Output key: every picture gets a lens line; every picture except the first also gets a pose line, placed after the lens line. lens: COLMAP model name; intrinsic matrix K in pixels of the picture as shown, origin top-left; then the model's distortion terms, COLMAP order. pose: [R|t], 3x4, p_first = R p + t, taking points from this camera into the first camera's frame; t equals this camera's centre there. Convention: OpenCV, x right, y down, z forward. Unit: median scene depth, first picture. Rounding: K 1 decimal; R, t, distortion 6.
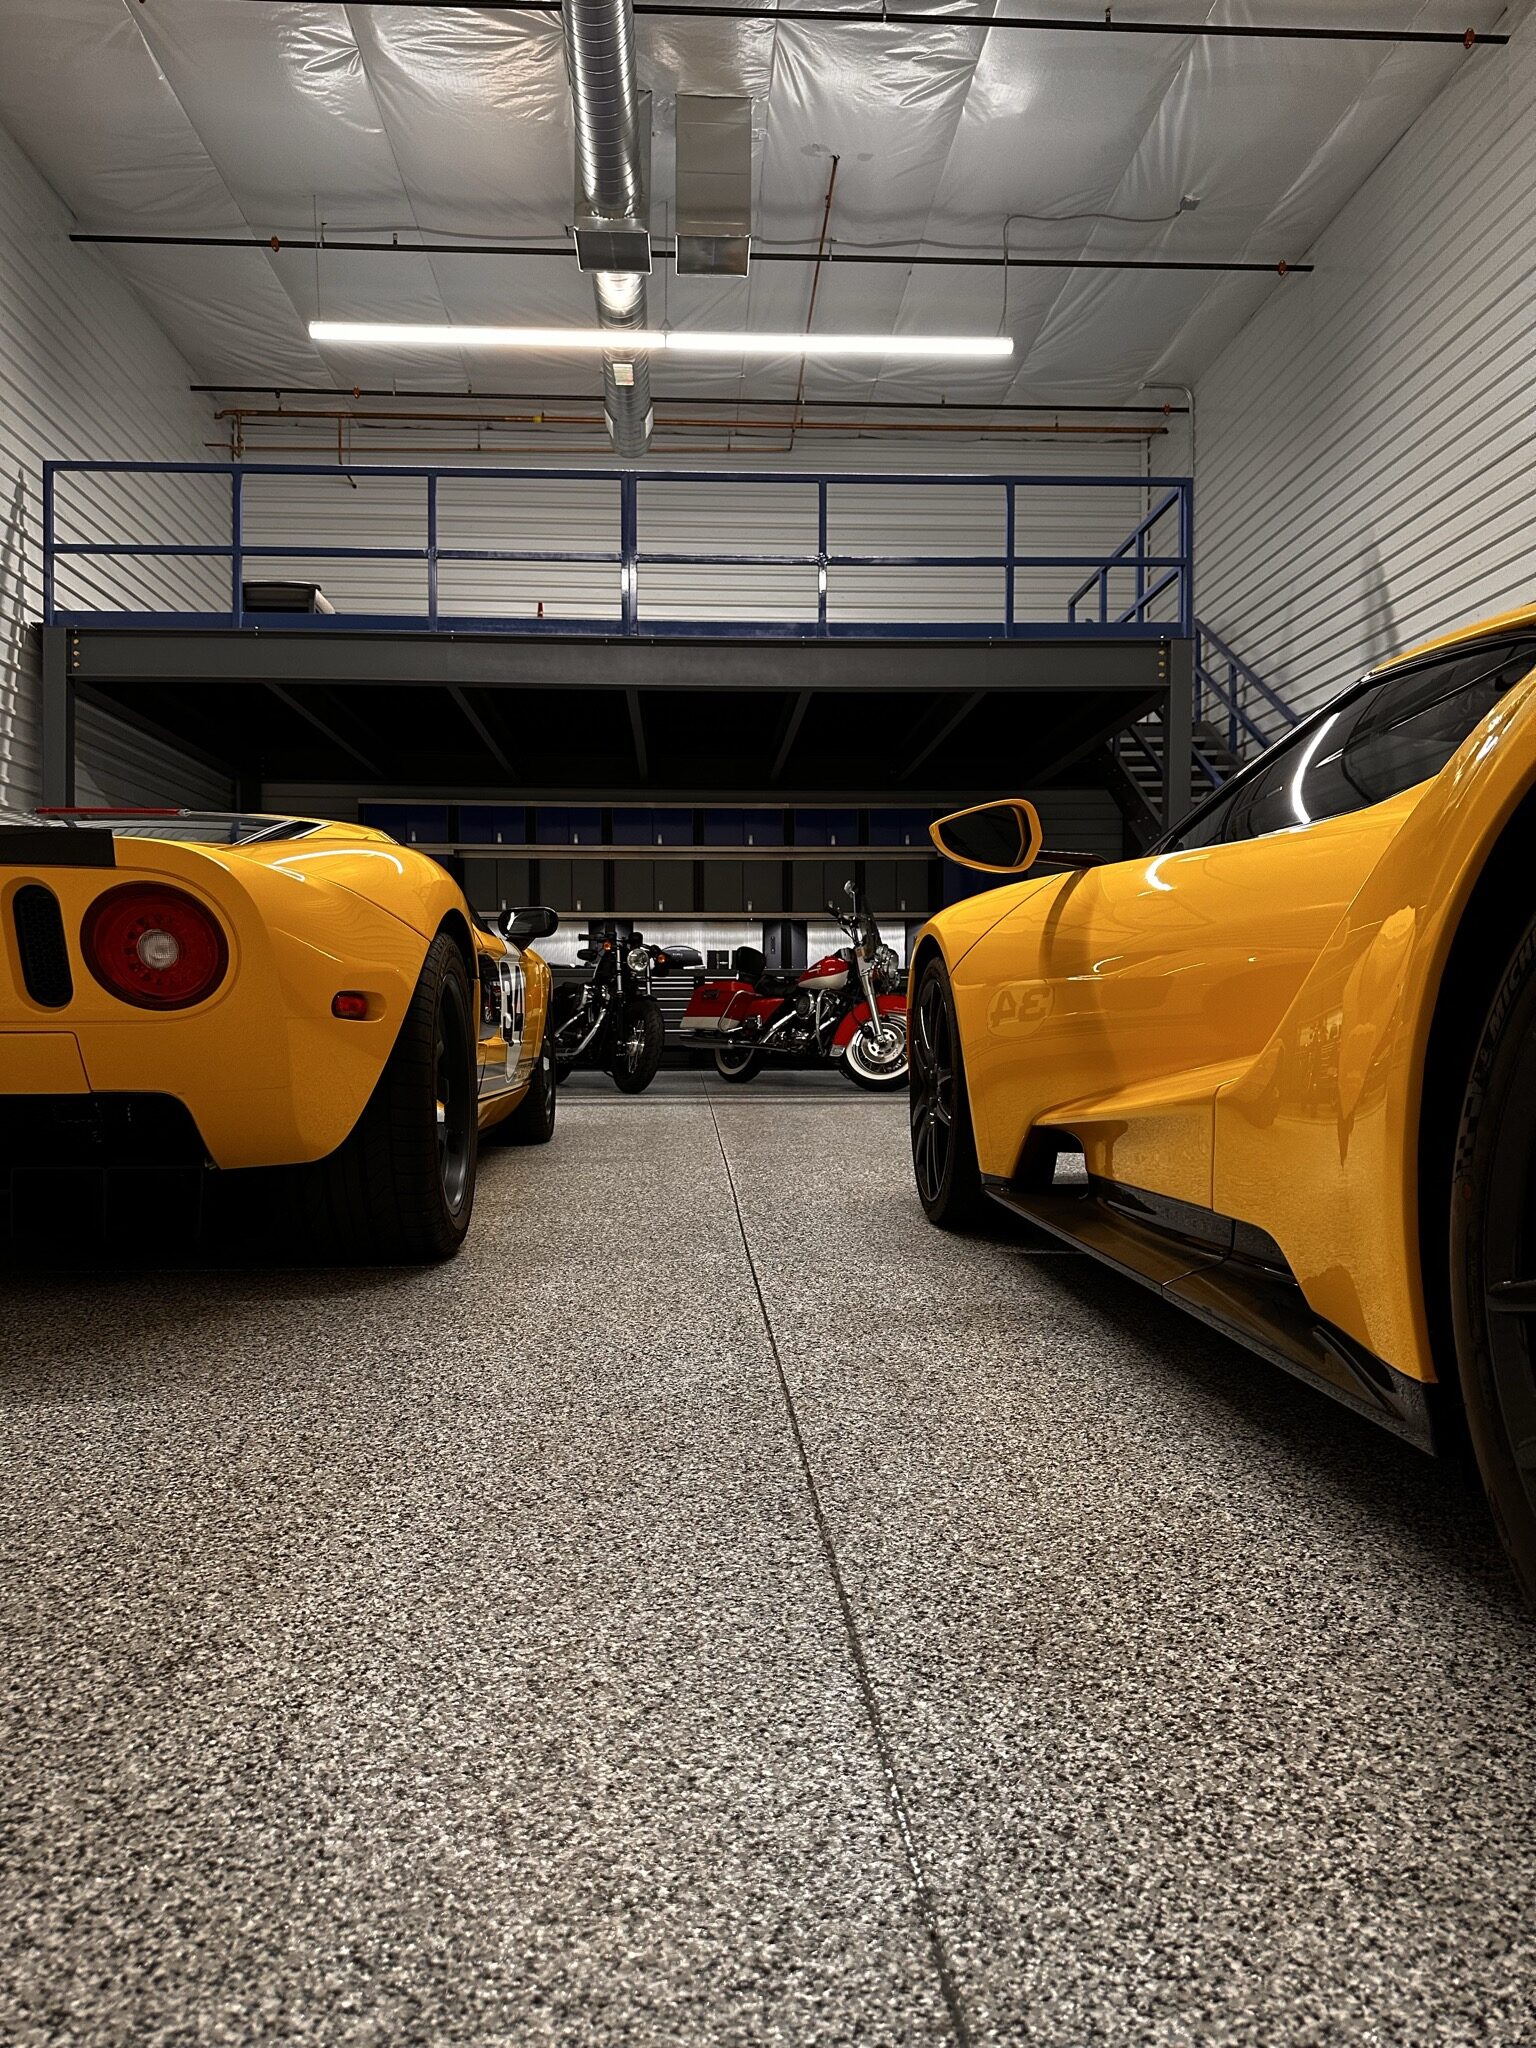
lens RADIAL K [[1432.1, 0, 753.4], [0, 1432.1, 1028.1], [0, 0, 1]] dist [0.013053, -0.012884]
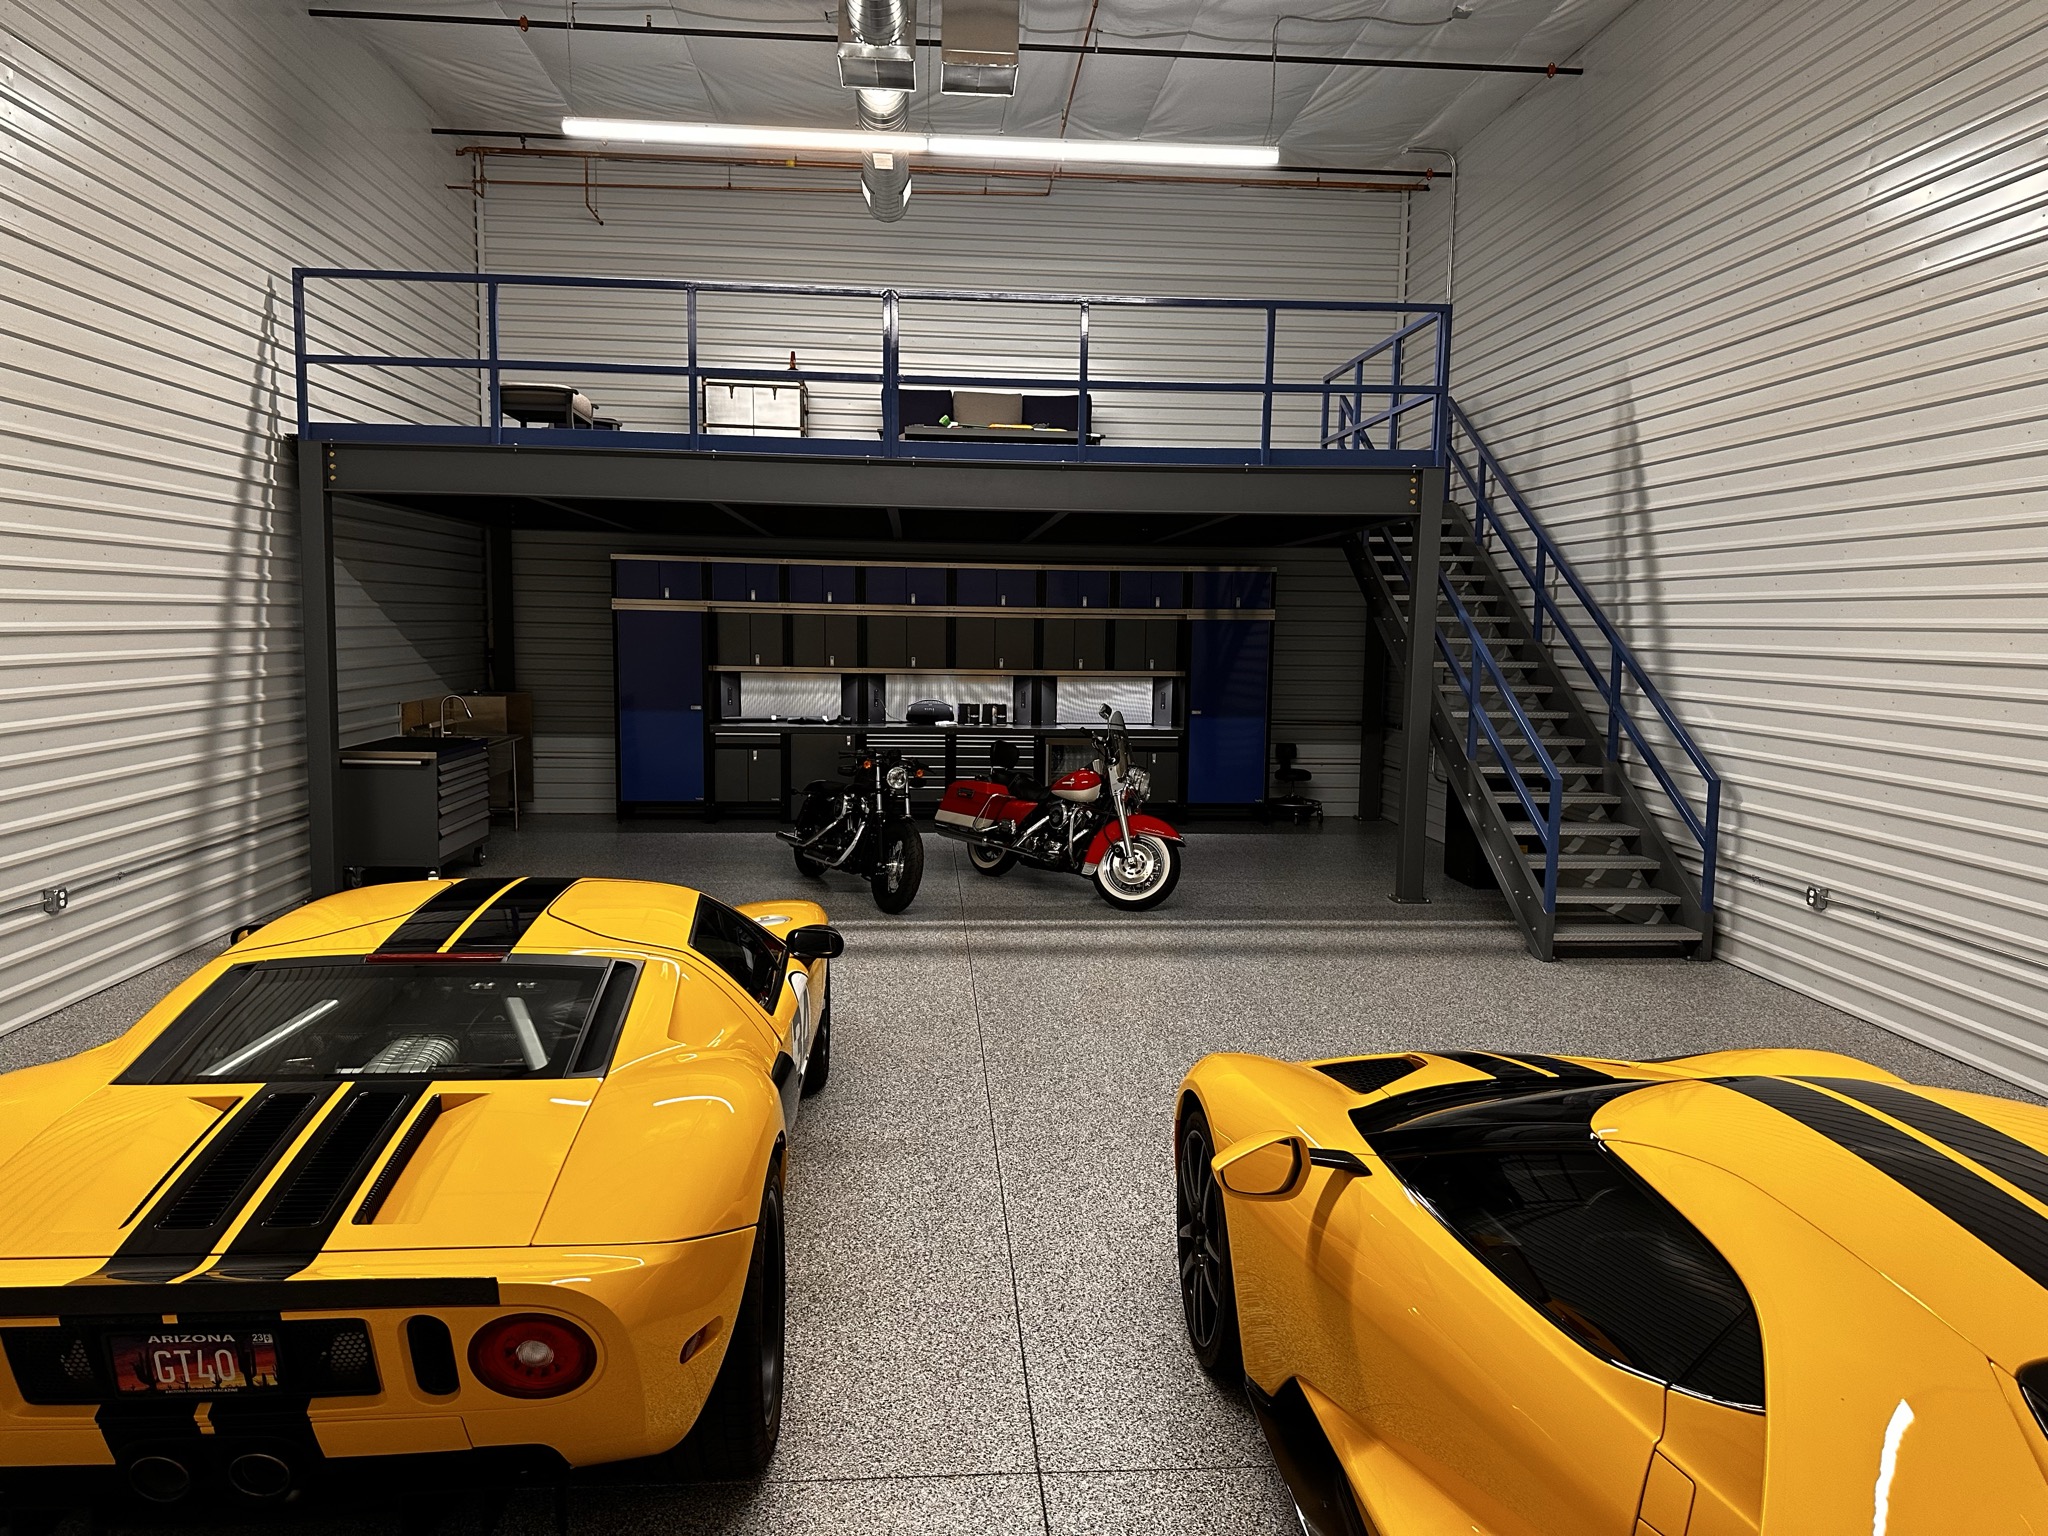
lens RADIAL K [[1432.1, 0, 1034.1], [0, 1432.1, 764.2], [0, 0, 1]] dist [0.013053, -0.012884]
pose [[0.999394, 0.012771, 0.032376, -0.015327], [-0.015897, 0.995038, 0.098218, -0.154924], [-0.030961, -0.098673, 0.994638, -0.023636]]
